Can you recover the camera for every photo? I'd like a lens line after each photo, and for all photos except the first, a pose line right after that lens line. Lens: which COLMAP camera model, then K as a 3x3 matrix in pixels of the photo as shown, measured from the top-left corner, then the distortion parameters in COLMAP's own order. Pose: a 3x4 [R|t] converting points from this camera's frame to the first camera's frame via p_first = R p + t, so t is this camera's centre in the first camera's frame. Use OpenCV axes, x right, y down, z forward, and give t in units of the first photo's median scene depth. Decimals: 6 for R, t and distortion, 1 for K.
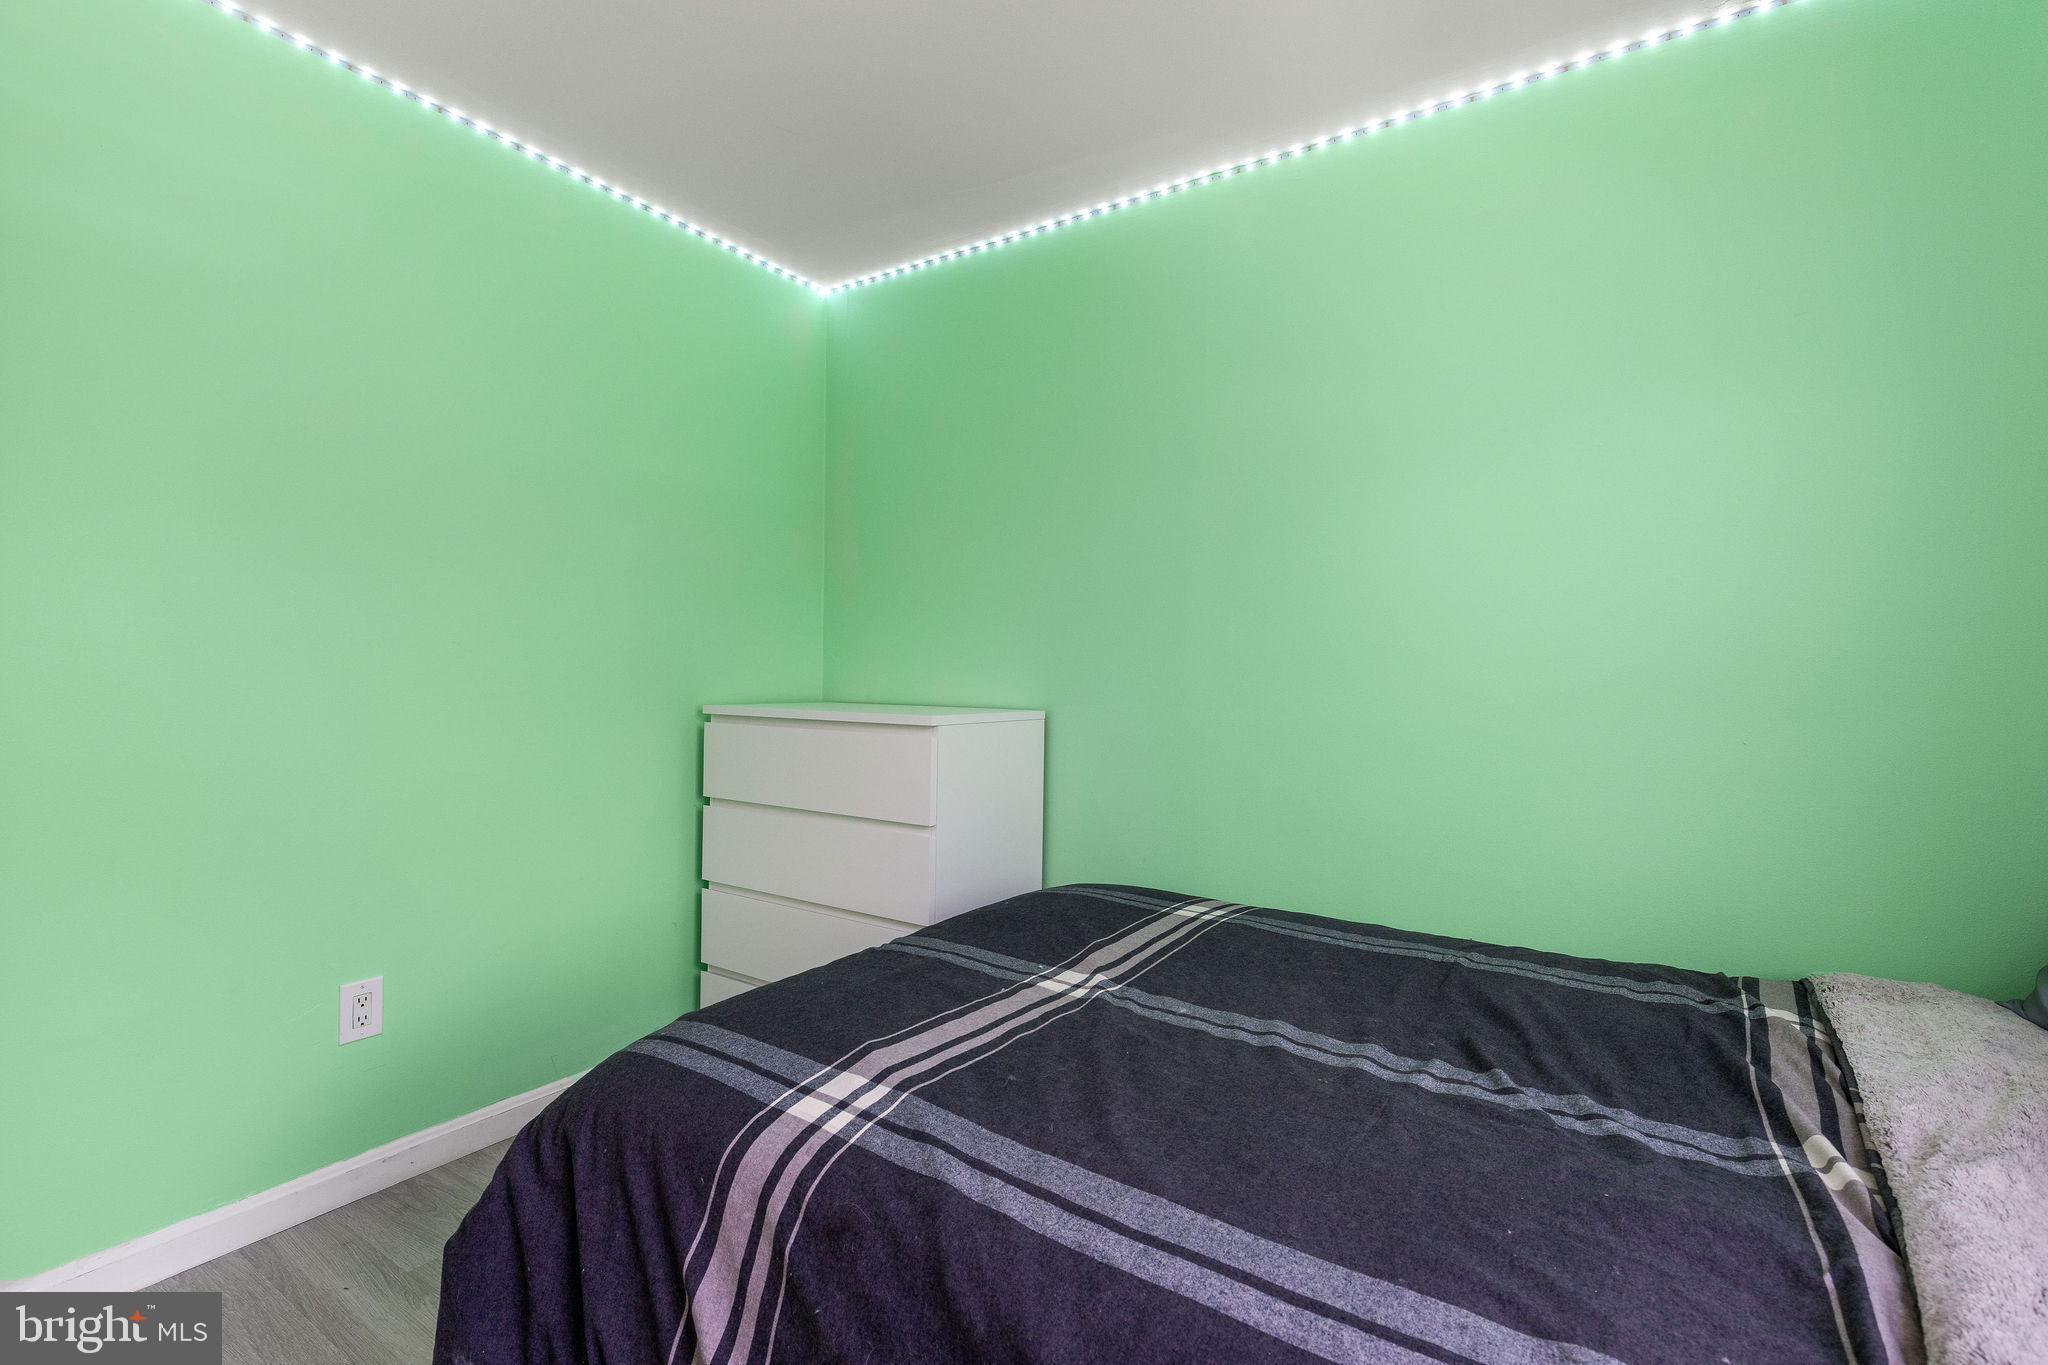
lens RADIAL K [[924.0, 0, 1015.7], [0, 924.0, 668.0], [0, 0, 1]] dist [0.009196, -0.003478]
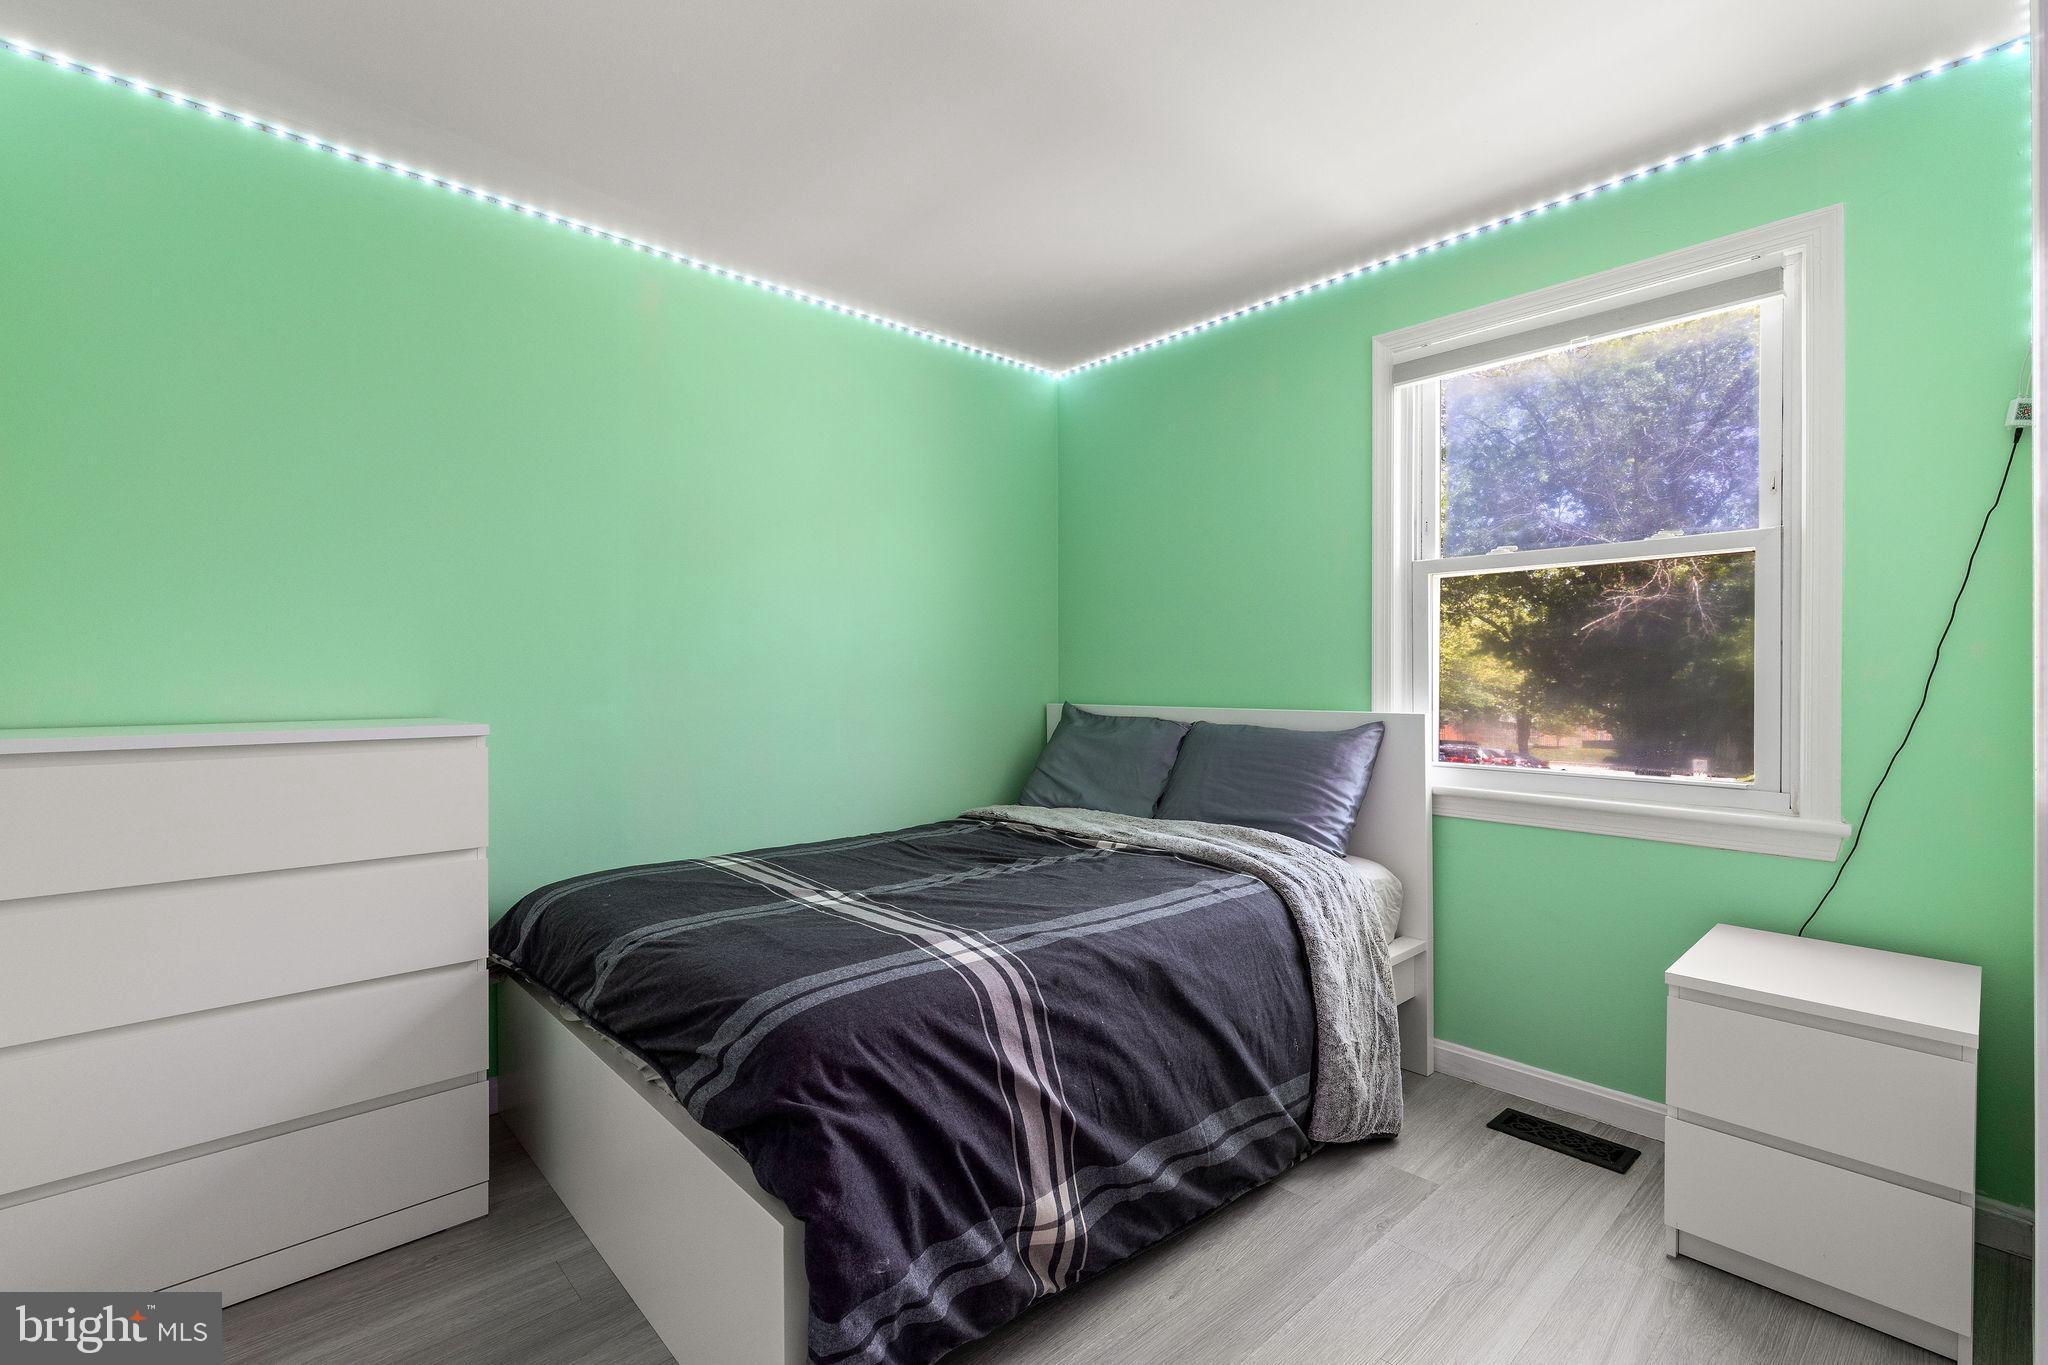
lens RADIAL K [[924.0, 0, 1007.7], [0, 924.0, 679.7], [0, 0, 1]] dist [0.009196, -0.003478]
pose [[0.241803, -0.016214, 0.970190, -1.573834], [0.003780, 0.999869, 0.015768, -0.010602], [-0.970318, -0.000145, 0.241833, 0.522251]]
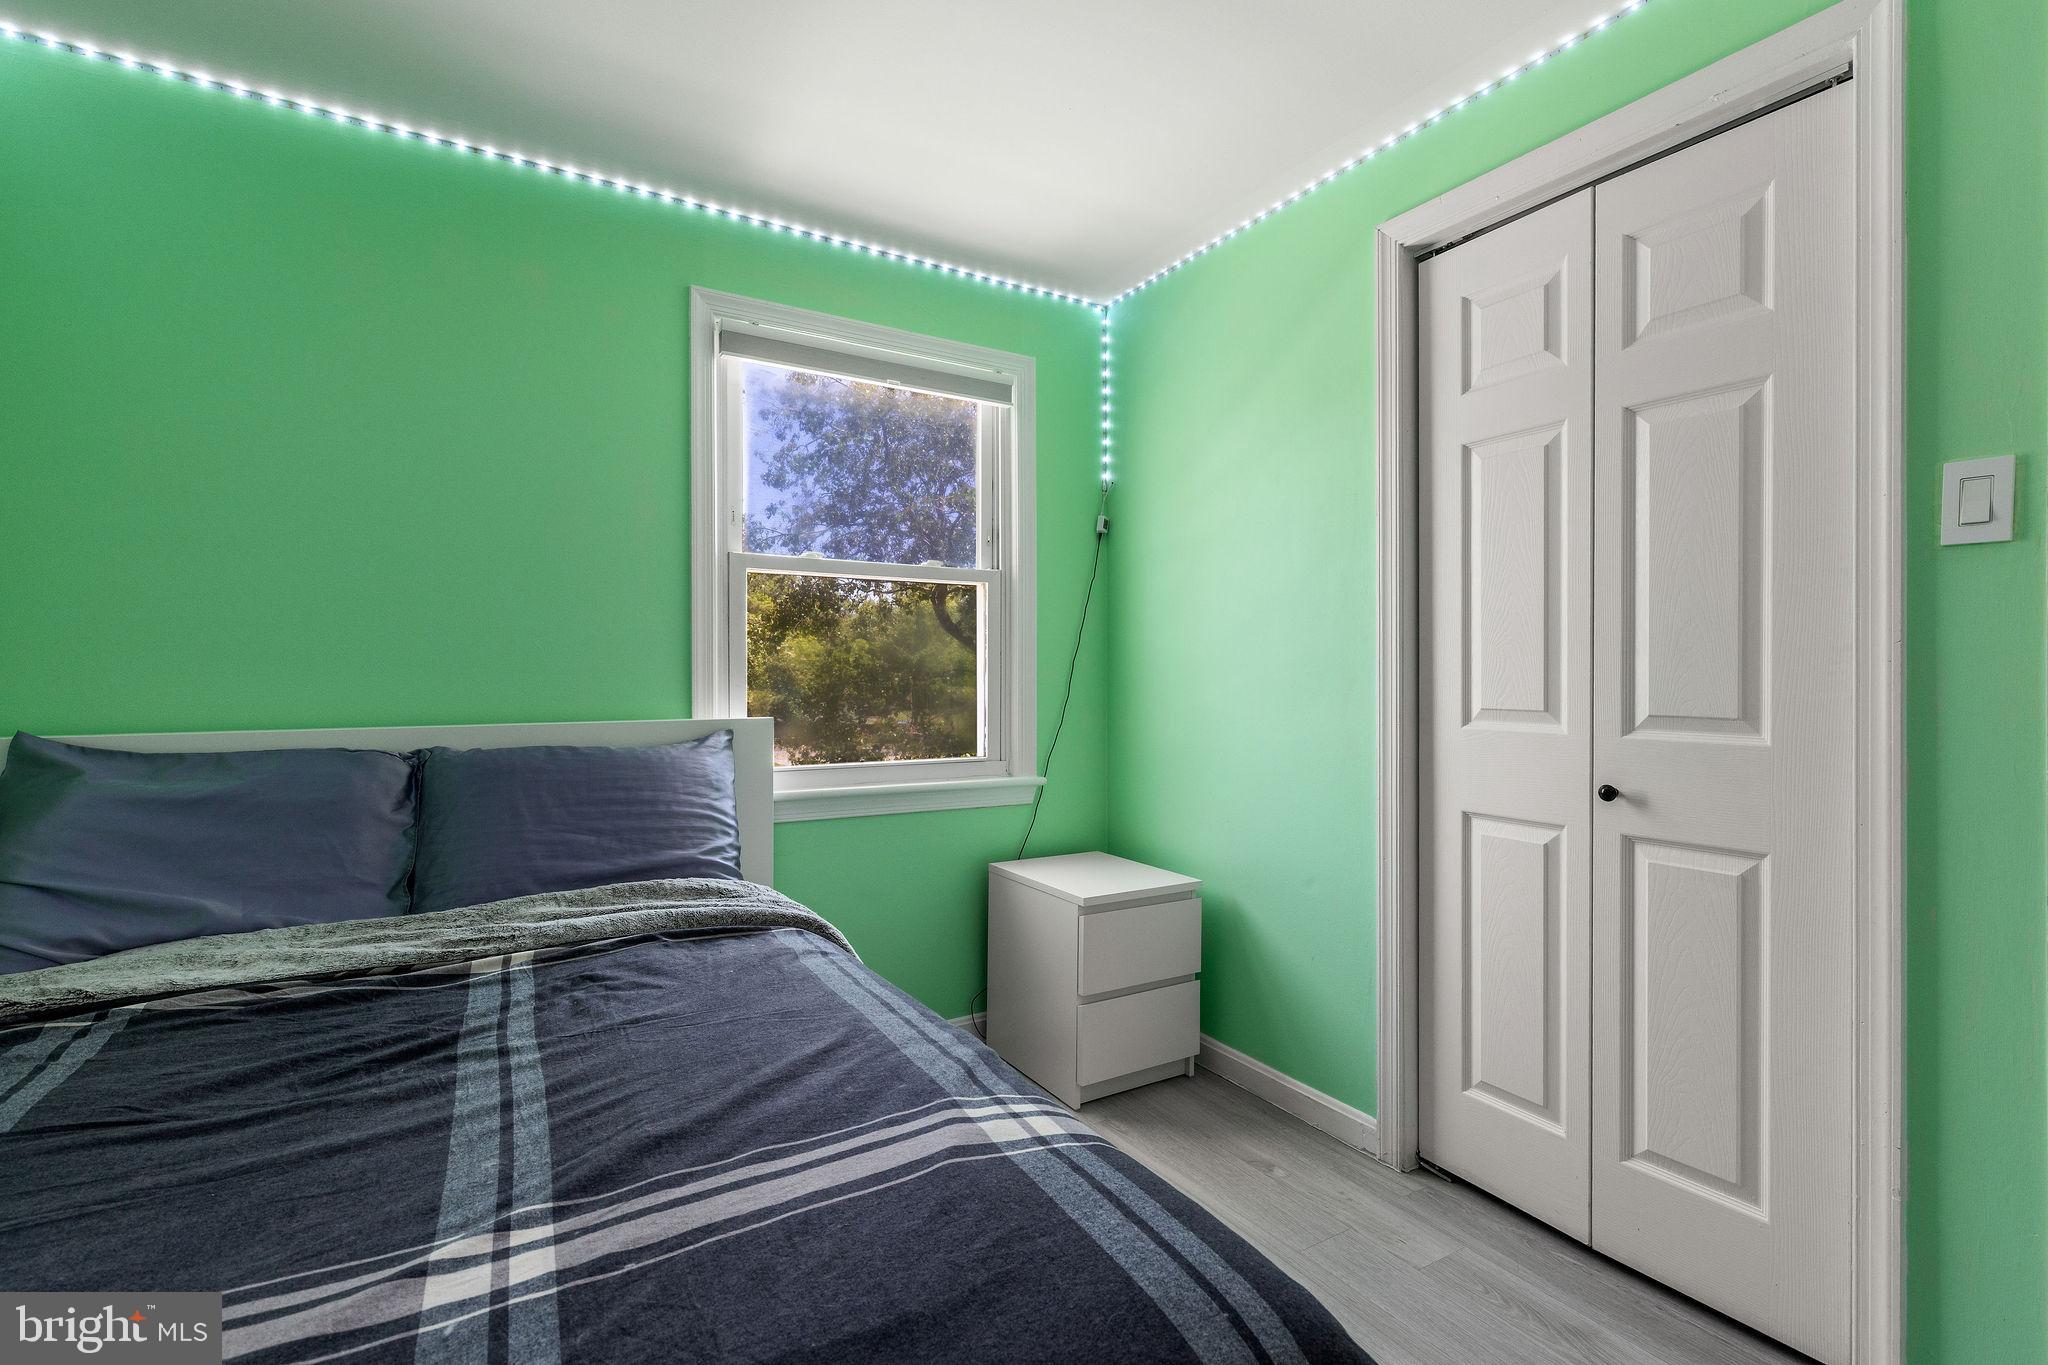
lens RADIAL K [[924.0, 0, 1028.2], [0, 924.0, 678.0], [0, 0, 1]] dist [0.009196, -0.003478]
pose [[-0.908610, -0.013887, 0.417414, -0.564102], [-0.011381, 0.999899, 0.008491, -0.003822], [-0.417490, 0.002965, -0.908677, 1.757878]]
